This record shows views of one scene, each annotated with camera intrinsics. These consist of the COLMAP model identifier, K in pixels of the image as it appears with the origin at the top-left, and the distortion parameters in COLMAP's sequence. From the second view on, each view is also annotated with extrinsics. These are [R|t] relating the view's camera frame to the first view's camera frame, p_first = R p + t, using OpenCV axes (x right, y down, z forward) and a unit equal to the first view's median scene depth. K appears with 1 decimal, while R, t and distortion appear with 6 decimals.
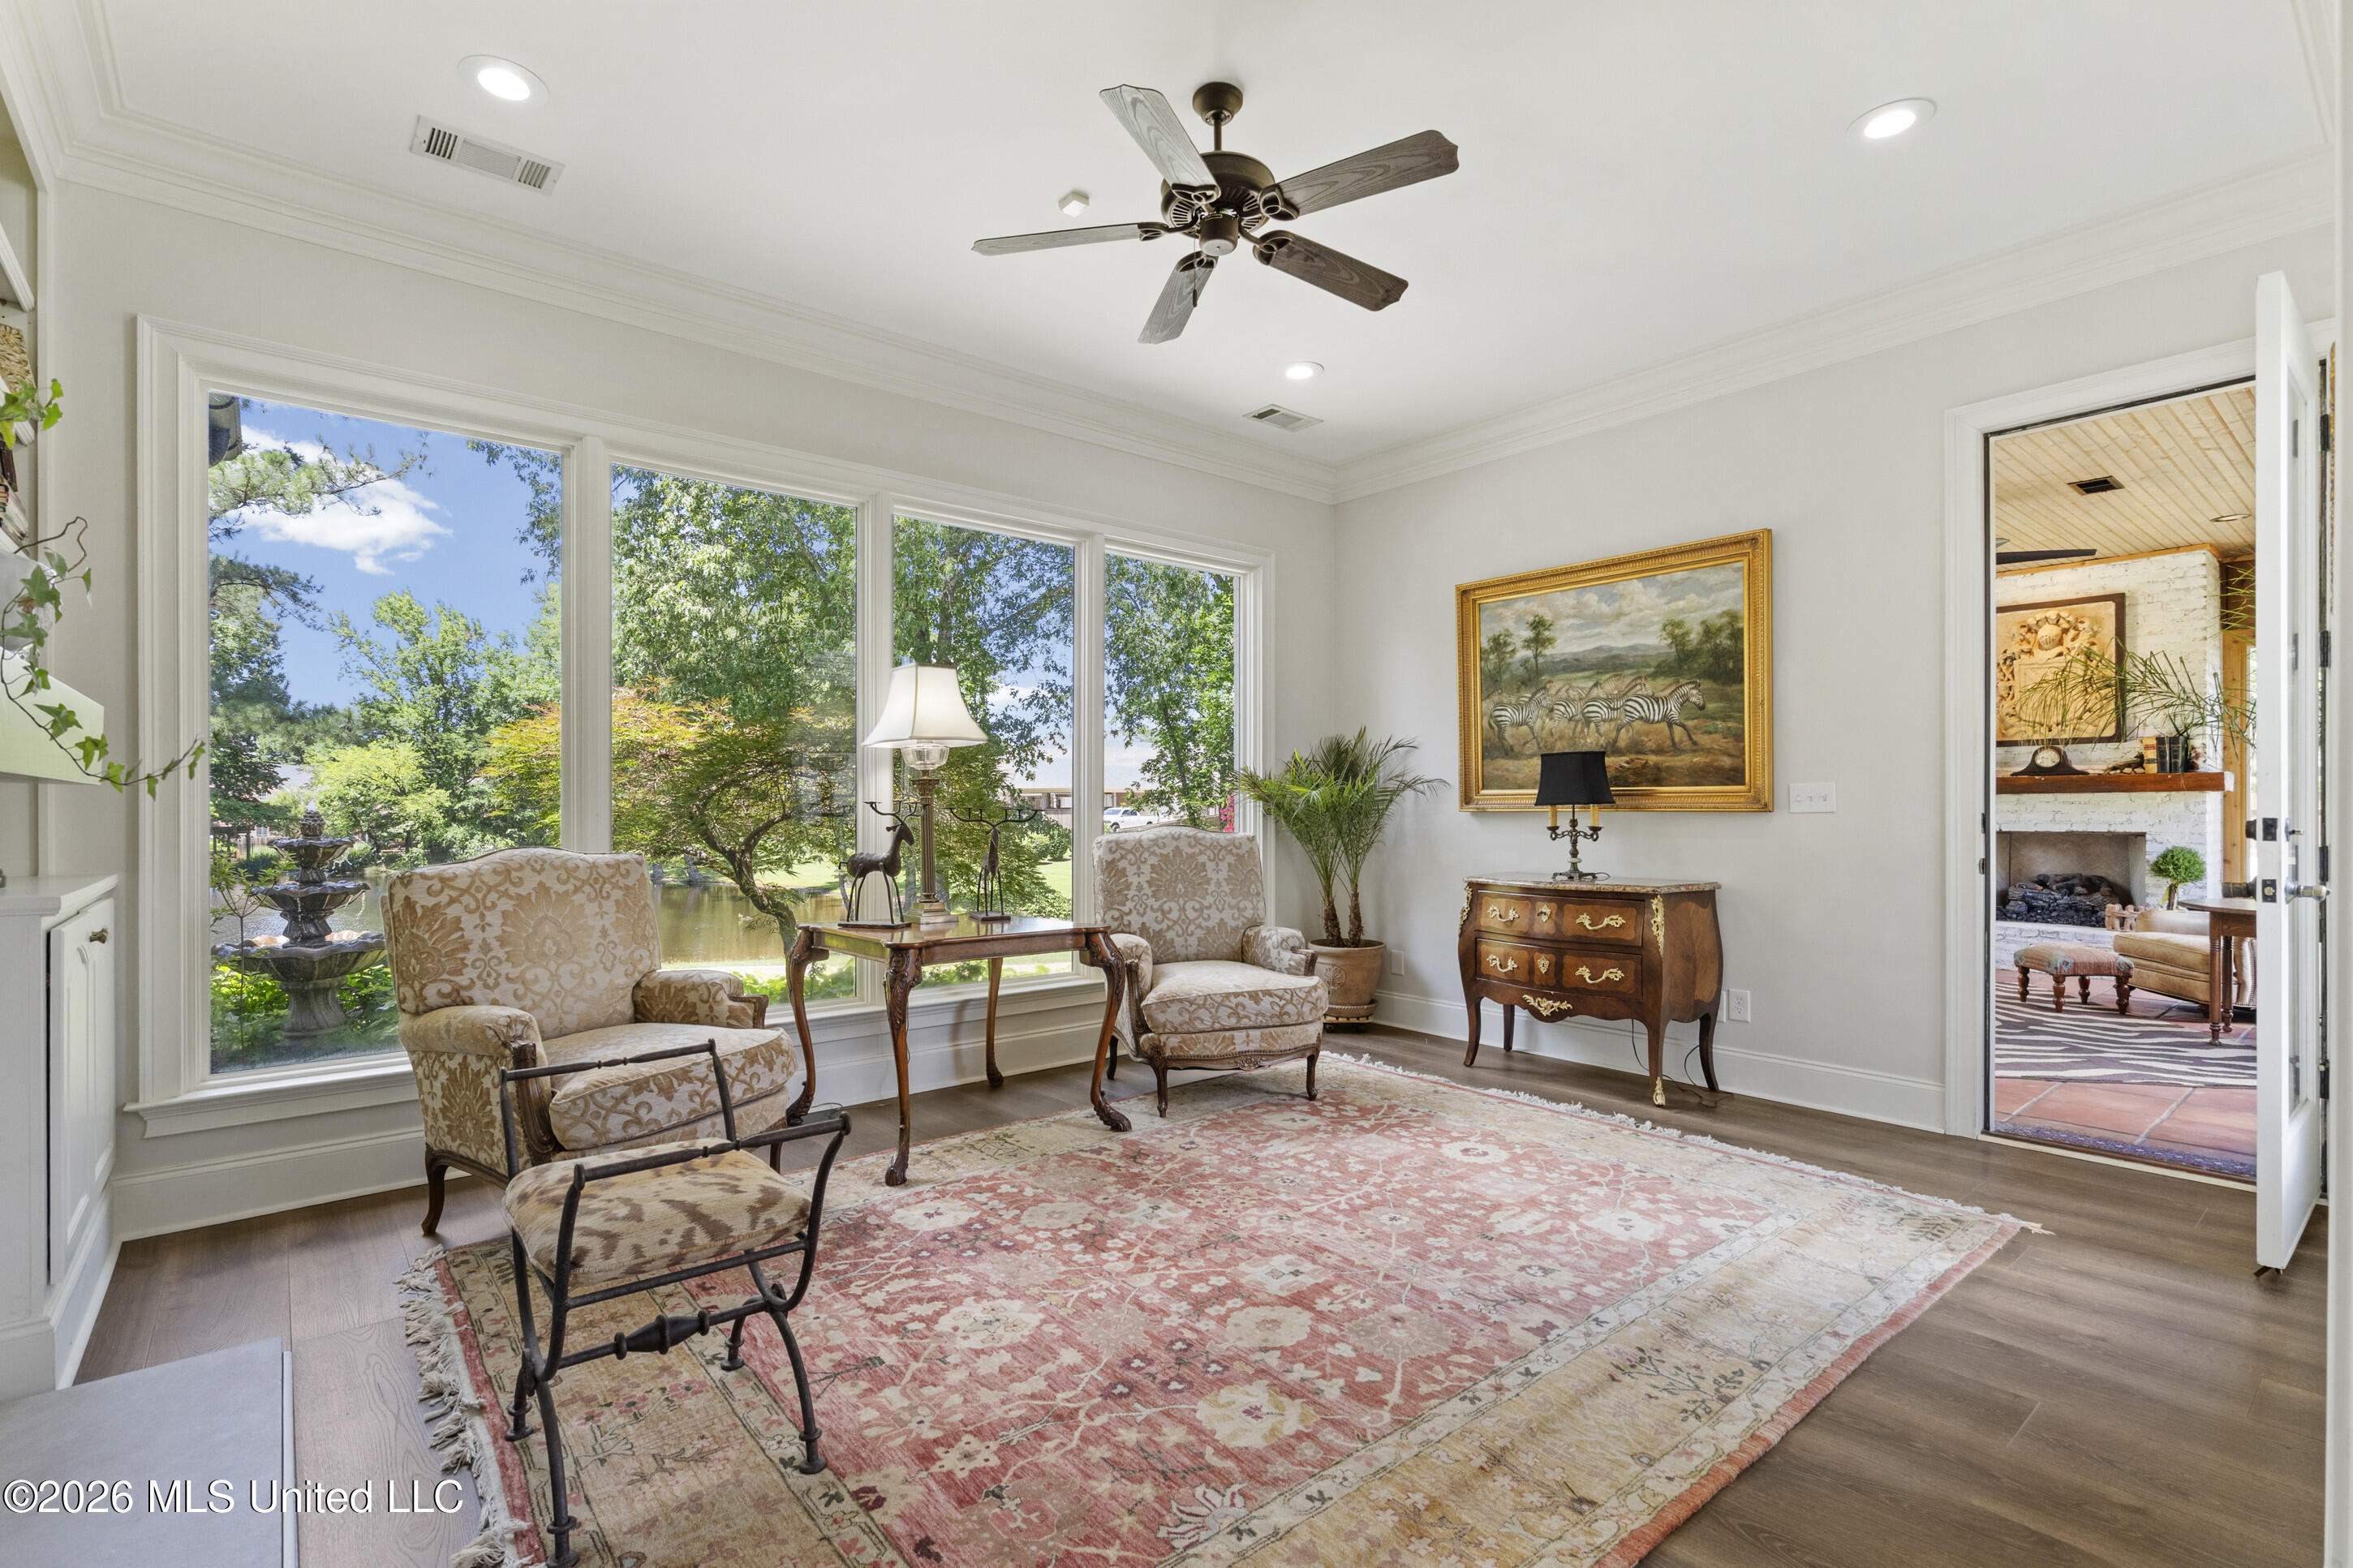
lens RADIAL K [[1087.6, 0, 1164.2], [0, 1087.6, 801.0], [0, 0, 1]] dist [-0.005267, 0.000014]
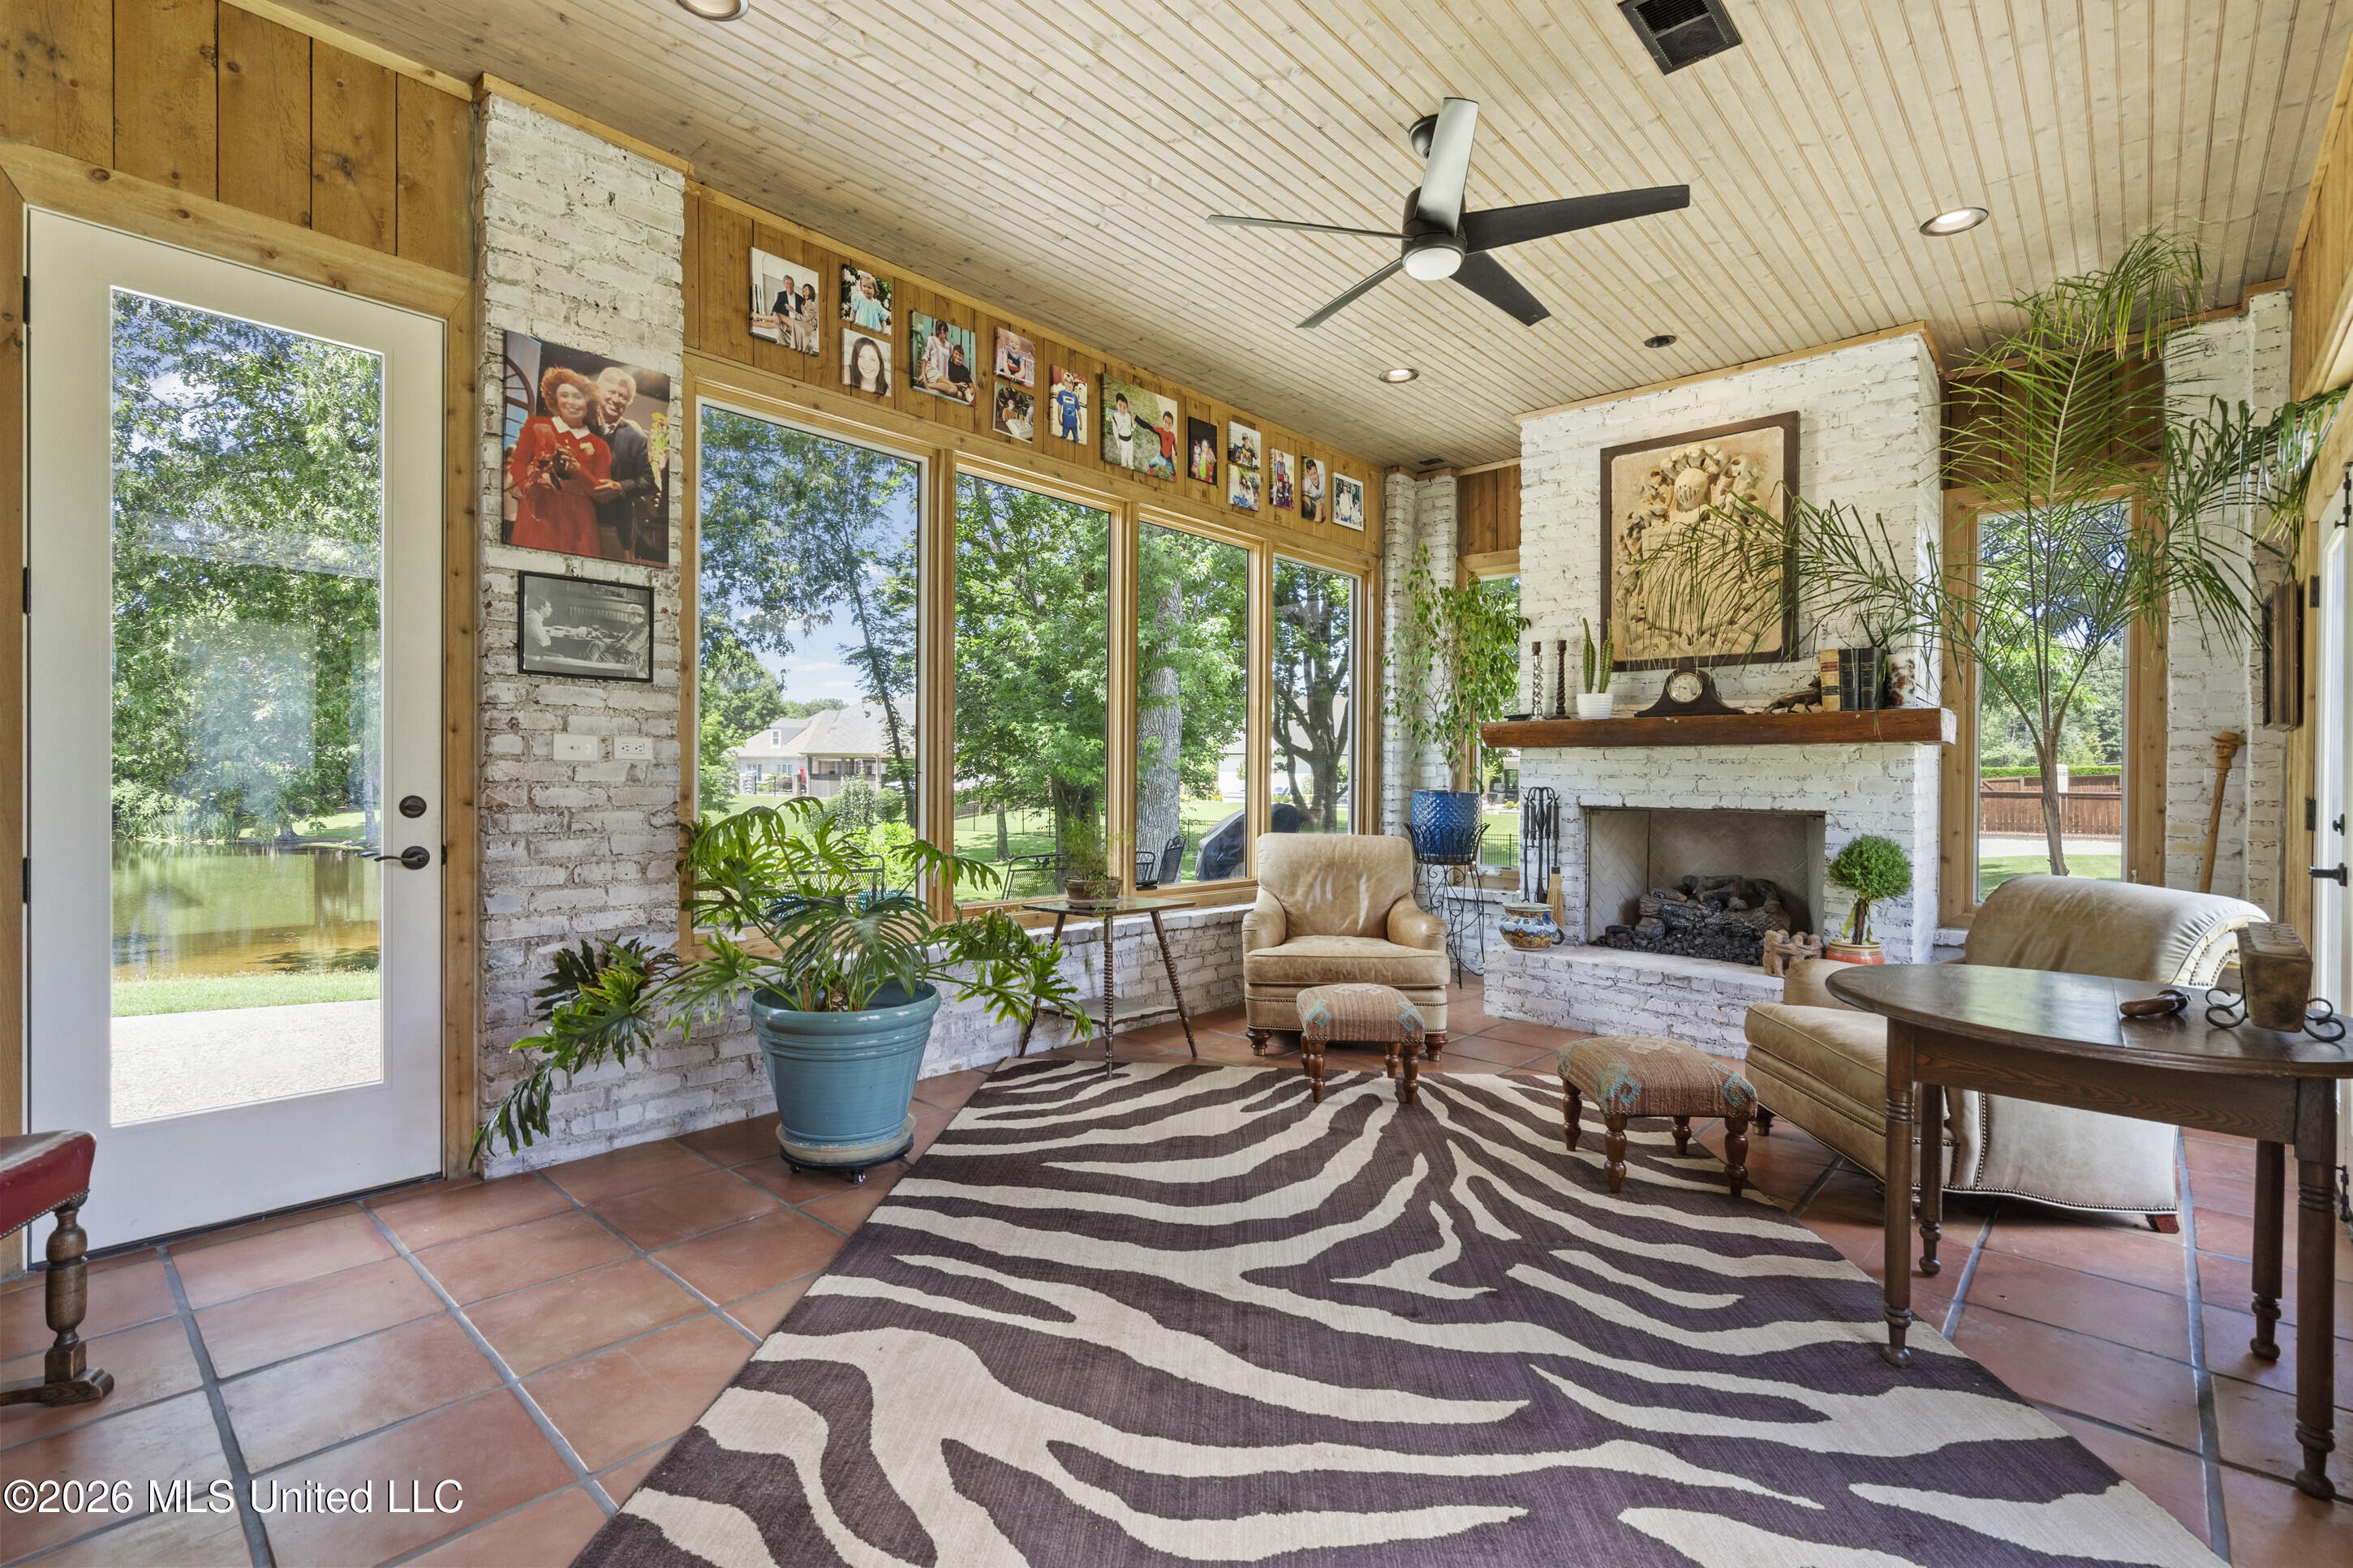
lens RADIAL K [[1078.8, 0, 1178.8], [0, 1078.8, 765.8], [0, 0, 1]] dist [-0.000582, 0.000268]
pose [[0.988719, 0.015996, 0.148924, 0.463555], [-0.015351, 0.999867, -0.005481, 0.012503], [-0.148992, 0.003133, 0.988833, 0.462952]]
